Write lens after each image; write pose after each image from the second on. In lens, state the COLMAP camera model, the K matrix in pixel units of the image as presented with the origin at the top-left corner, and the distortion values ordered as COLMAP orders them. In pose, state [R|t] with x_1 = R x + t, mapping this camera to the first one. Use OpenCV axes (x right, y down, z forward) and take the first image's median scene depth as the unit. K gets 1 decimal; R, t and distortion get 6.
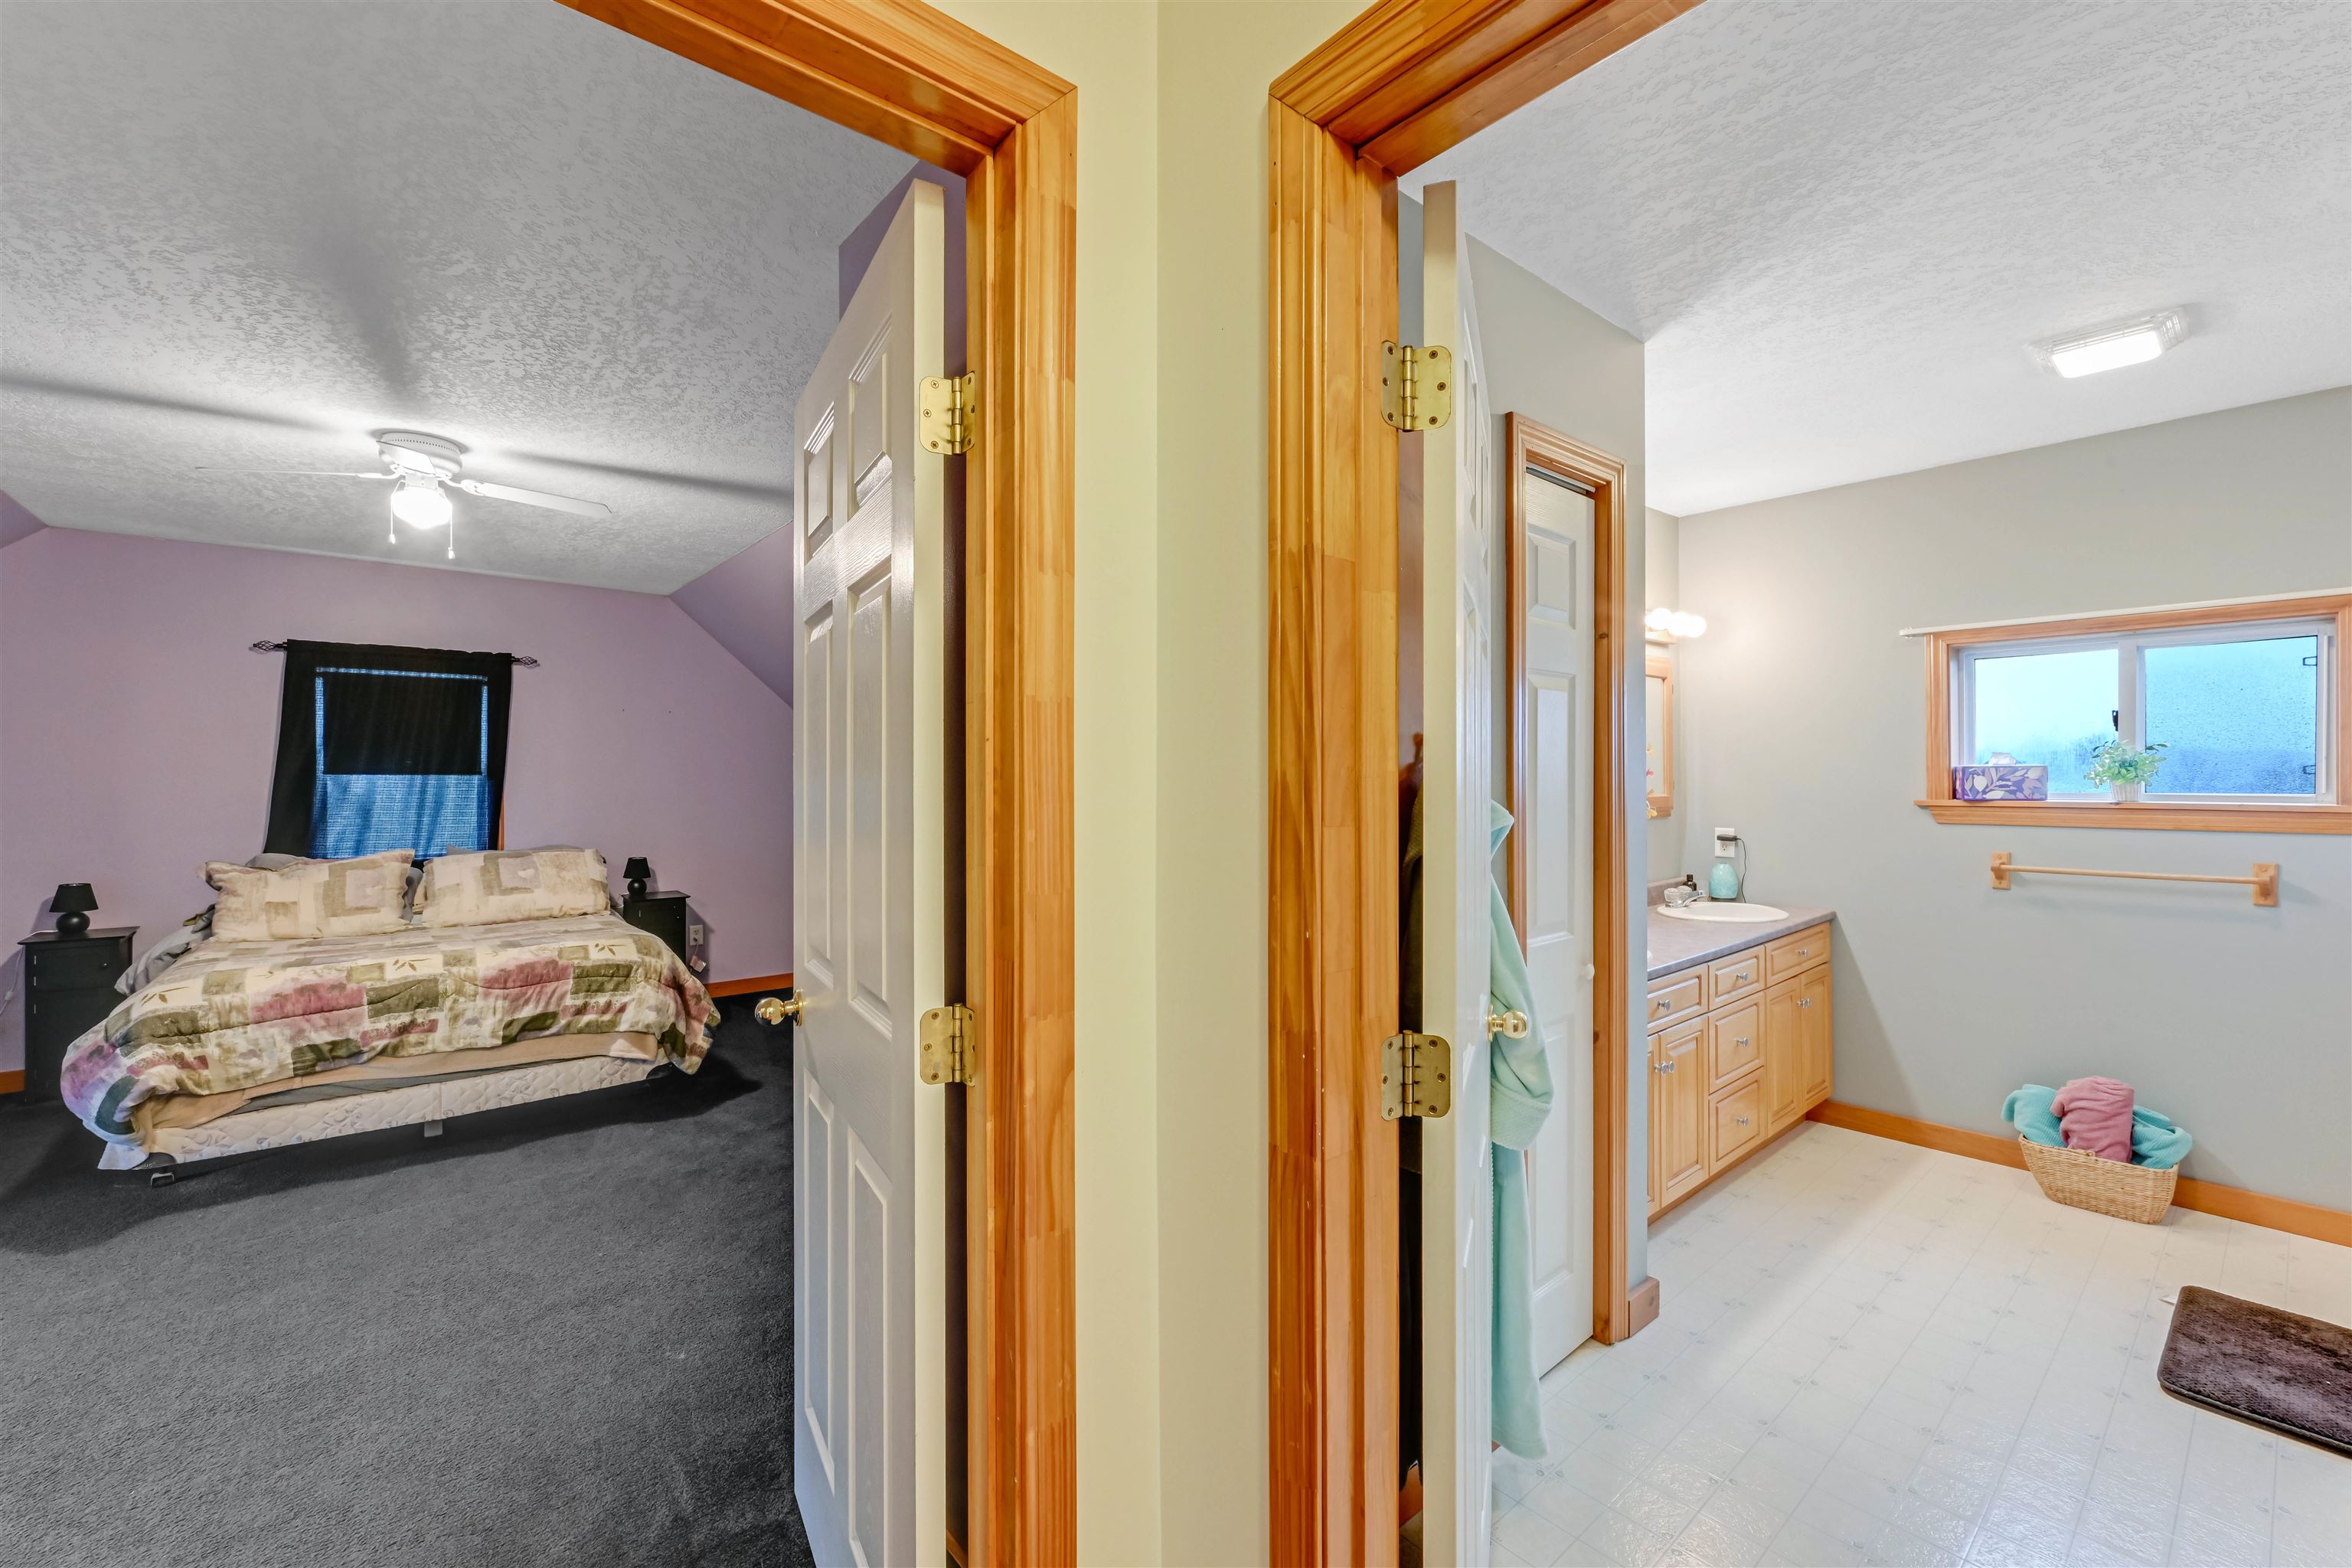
lens RADIAL K [[984.6, 0, 1170.9], [0, 984.6, 787.2], [0, 0, 1]] dist [-0.000315, -0.000713]
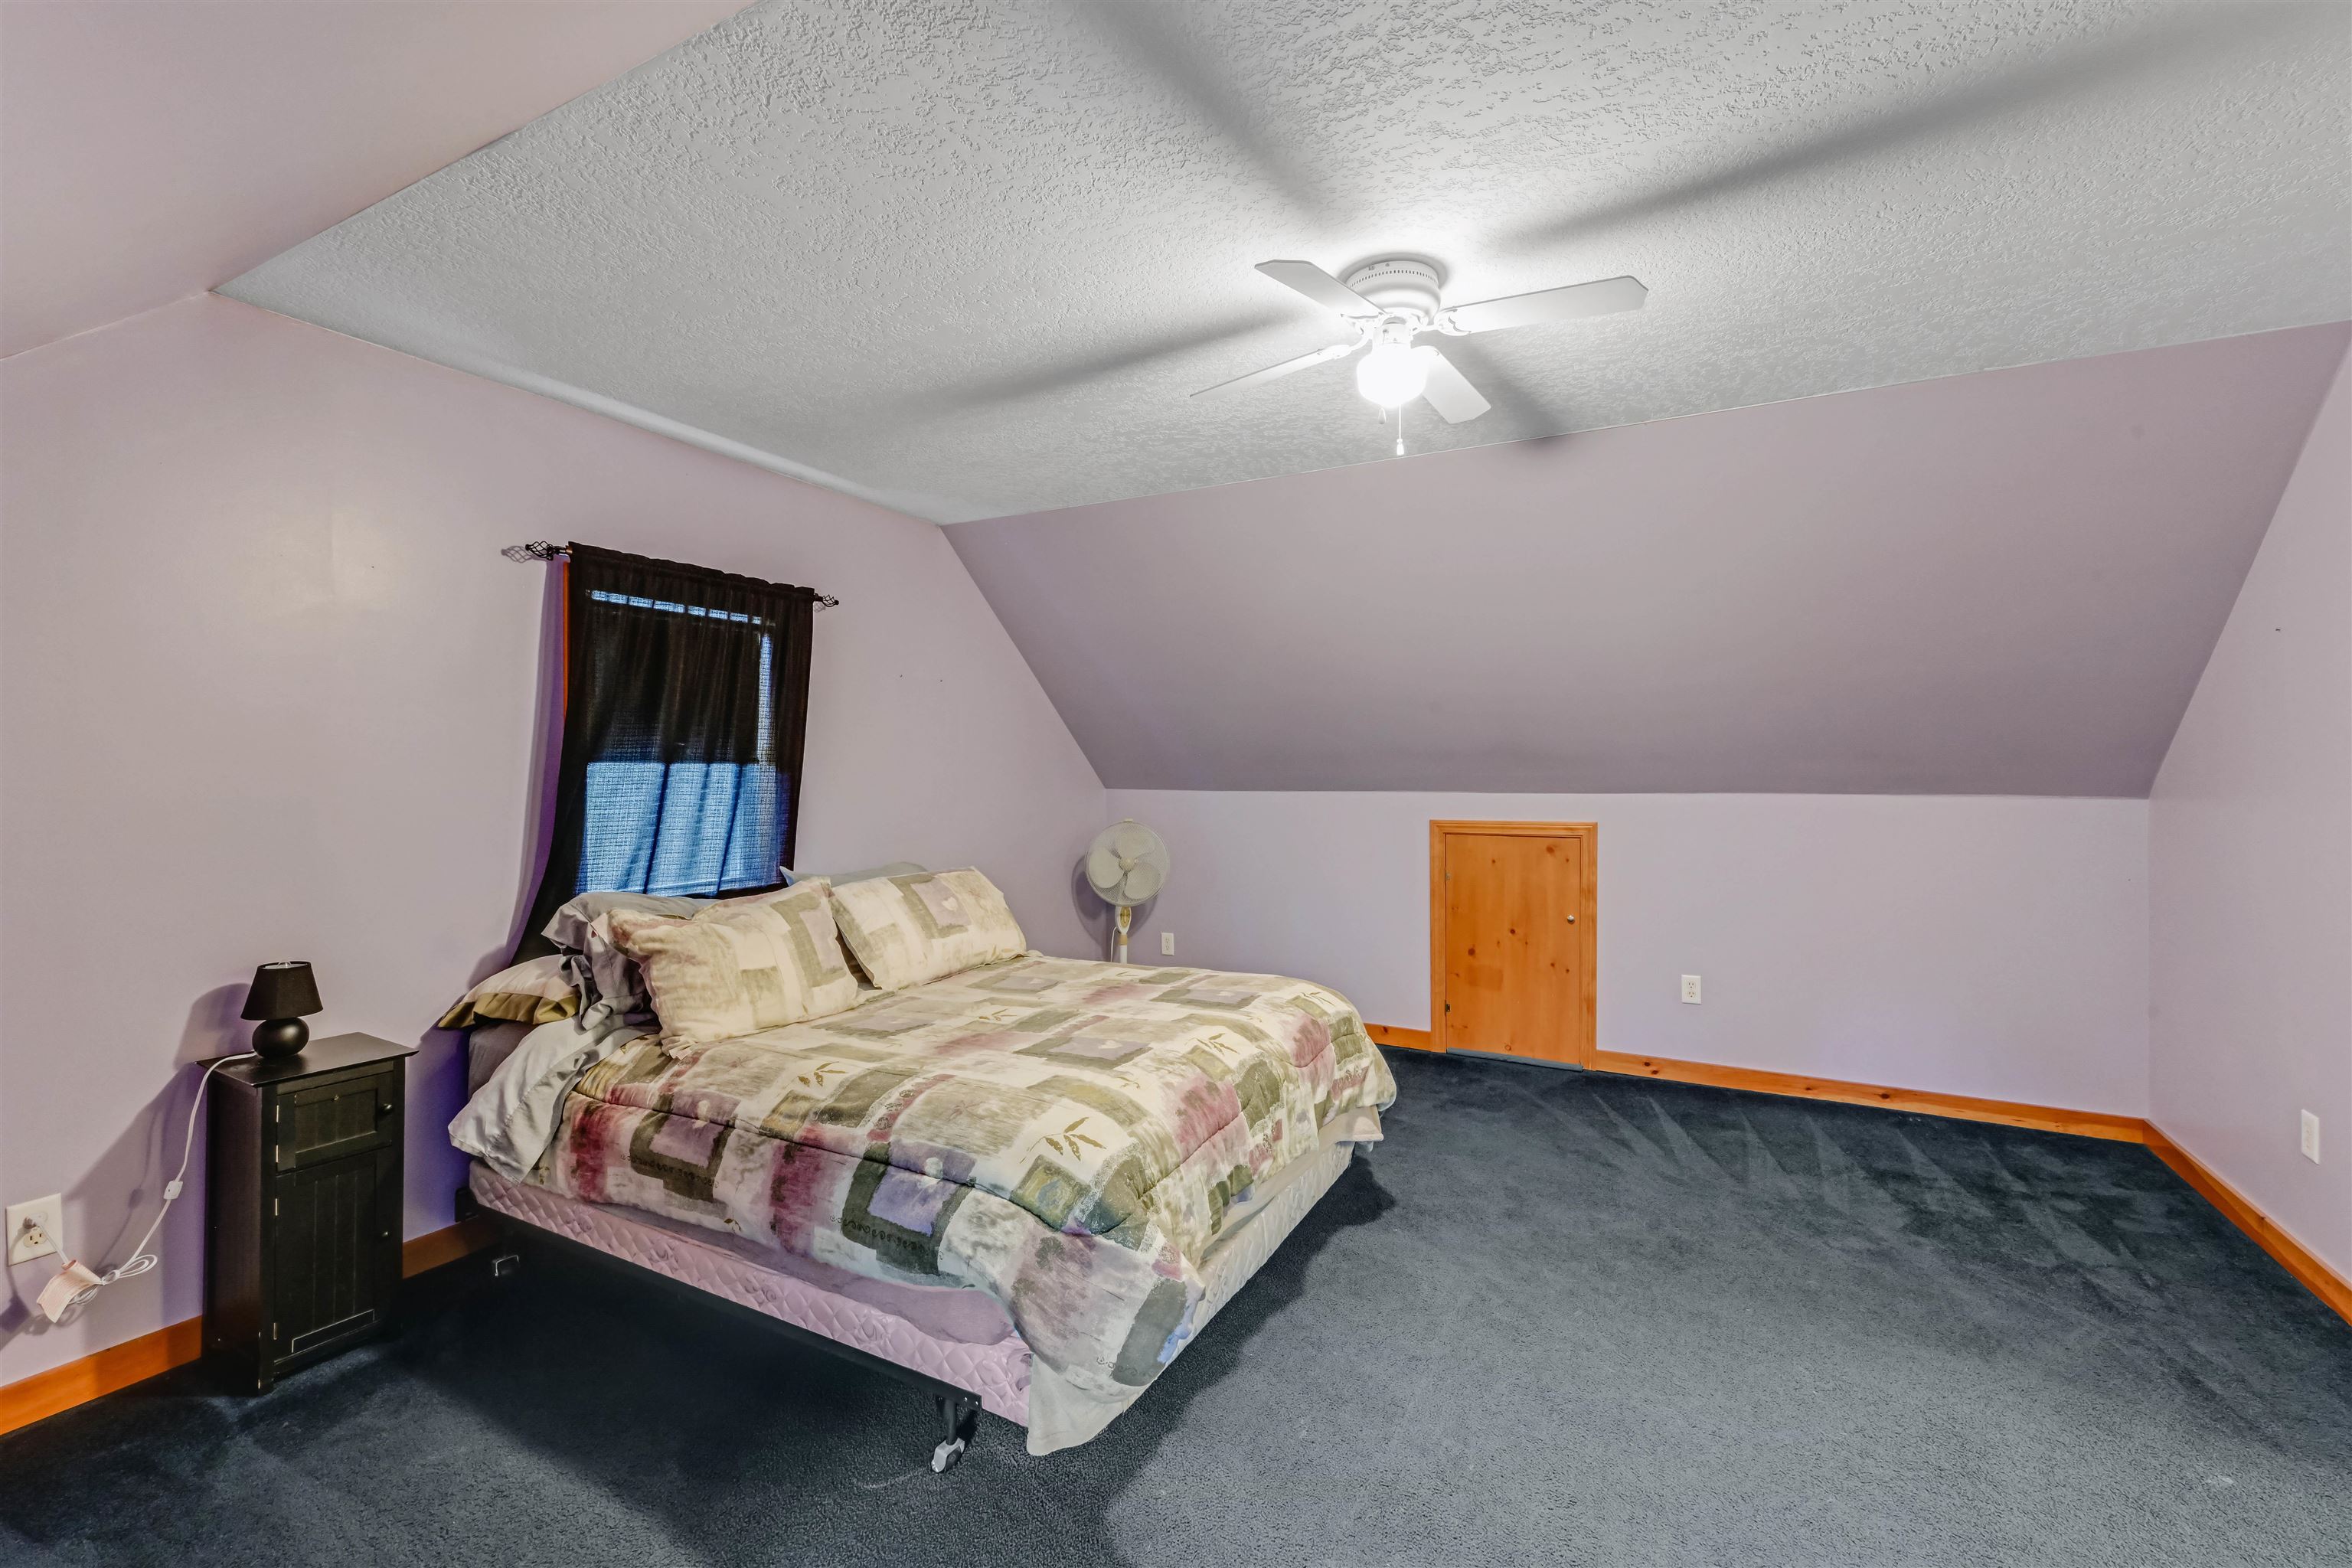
lens RADIAL K [[984.6, 0, 1191.3], [0, 984.6, 790.0], [0, 0, 1]] dist [-0.000315, -0.000713]
pose [[0.914804, -0.000235, 0.403897, -0.936918], [-0.002688, 0.999974, 0.006669, 0.000597], [-0.403888, -0.007187, 0.914780, 0.341050]]
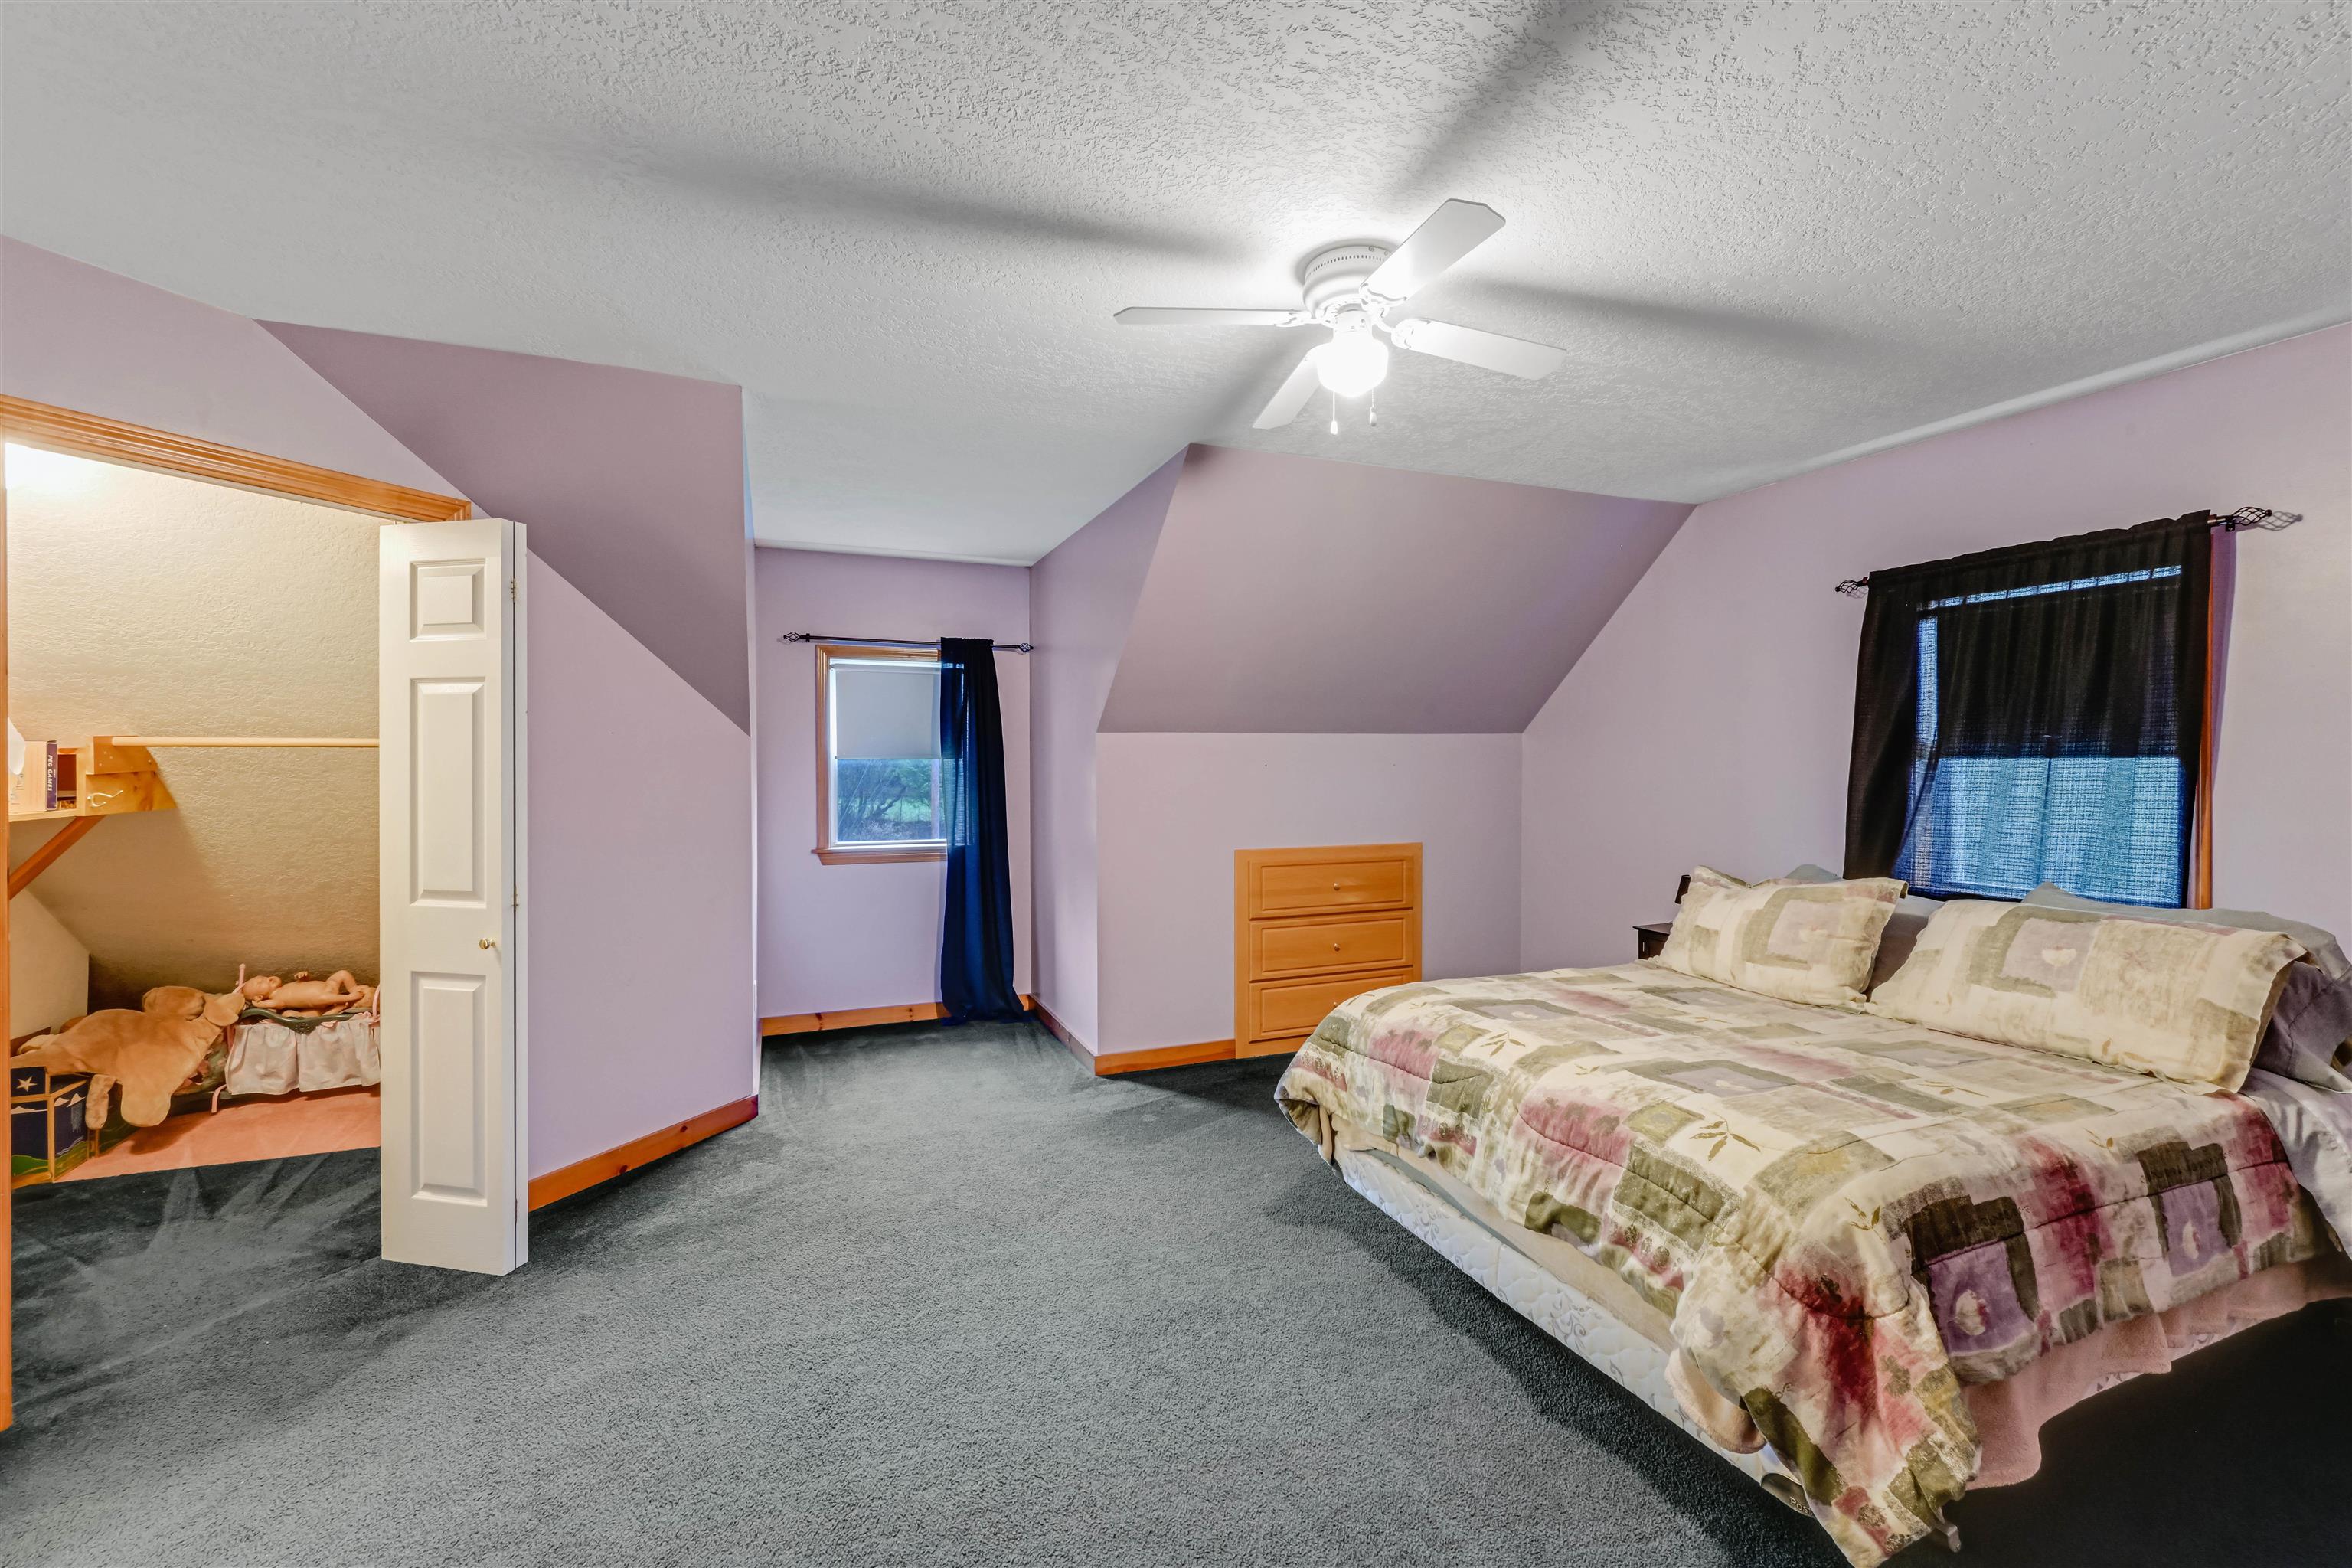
lens RADIAL K [[984.6, 0, 1166.3], [0, 984.6, 771.7], [0, 0, 1]] dist [-0.000315, -0.000713]
pose [[-0.298687, 0.005895, -0.954333, -0.061566], [-0.005945, 0.999950, 0.008037, -0.007619], [0.954333, 0.008075, -0.298637, 0.861881]]
